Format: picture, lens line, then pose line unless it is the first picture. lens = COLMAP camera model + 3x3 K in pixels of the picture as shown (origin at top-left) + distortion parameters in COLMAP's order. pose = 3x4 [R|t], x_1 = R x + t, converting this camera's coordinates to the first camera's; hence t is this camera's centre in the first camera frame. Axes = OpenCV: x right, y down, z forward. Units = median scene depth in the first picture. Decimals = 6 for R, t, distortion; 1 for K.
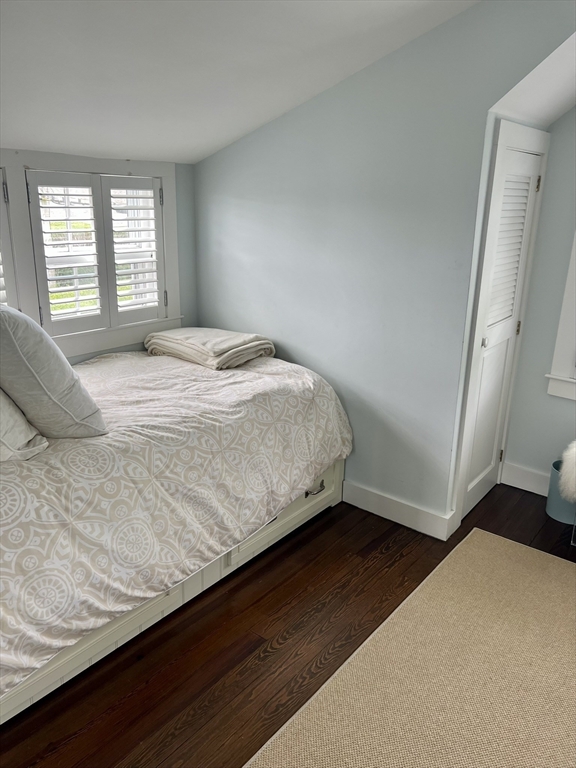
lens RADIAL K [[569.2, 0, 286.9], [0, 569.2, 388.3], [0, 0, 1]] dist [0.042432, -0.086645]
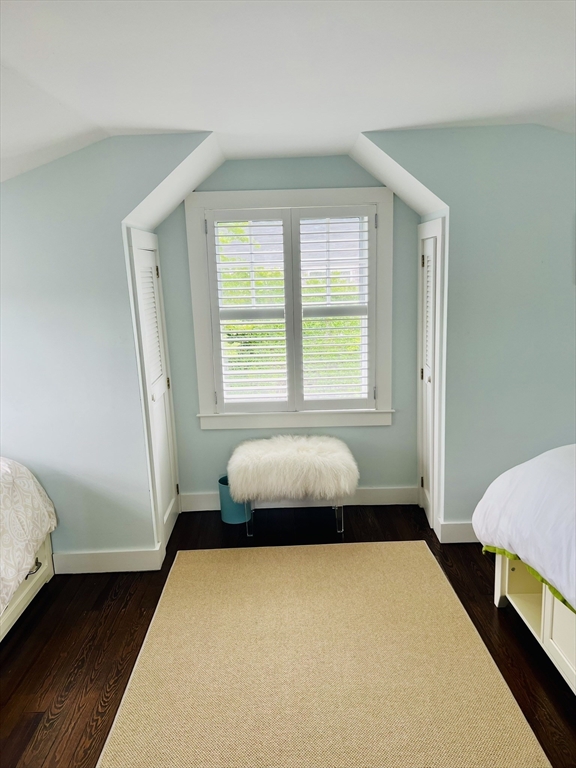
lens RADIAL K [[569.2, 0, 286.9], [0, 569.2, 388.3], [0, 0, 1]] dist [0.042432, -0.086645]
pose [[0.764612, -0.175238, 0.620209, -0.190930], [0.250534, 0.967456, -0.035514, 0.015902], [-0.593802, 0.182537, 0.783632, -0.141048]]
